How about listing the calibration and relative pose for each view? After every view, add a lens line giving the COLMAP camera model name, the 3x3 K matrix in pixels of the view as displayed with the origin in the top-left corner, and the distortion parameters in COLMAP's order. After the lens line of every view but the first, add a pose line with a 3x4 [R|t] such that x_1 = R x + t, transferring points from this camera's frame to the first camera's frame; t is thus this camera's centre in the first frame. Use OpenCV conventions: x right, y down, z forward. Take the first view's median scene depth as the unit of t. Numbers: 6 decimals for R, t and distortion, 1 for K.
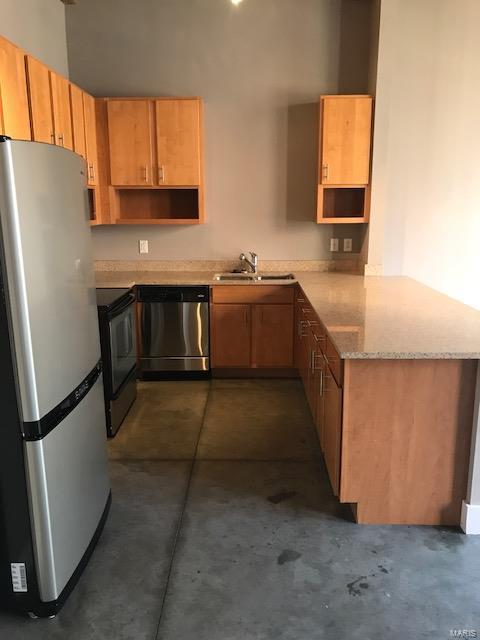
lens RADIAL K [[526.0, 0, 240.7], [0, 526.0, 318.4], [0, 0, 1]] dist [0.014495, -0.038221]
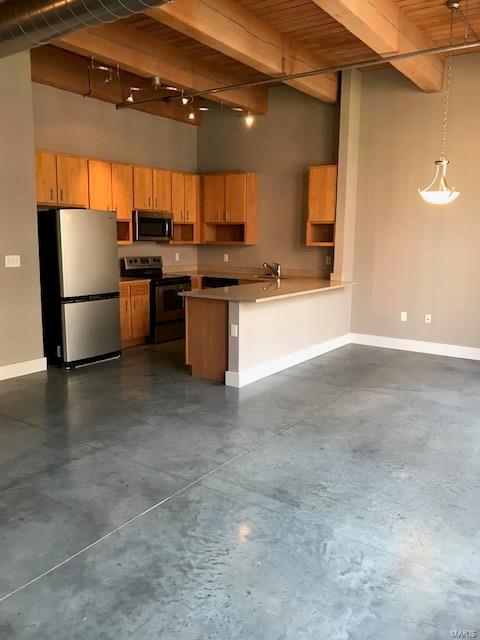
lens RADIAL K [[526.0, 0, 238.3], [0, 526.0, 317.3], [0, 0, 1]] dist [0.014495, -0.038221]
pose [[0.835662, 0.094513, -0.541051, 0.858544], [-0.130260, 0.991083, -0.028062, 0.104822], [0.533574, 0.093928, 0.840521, -0.418195]]
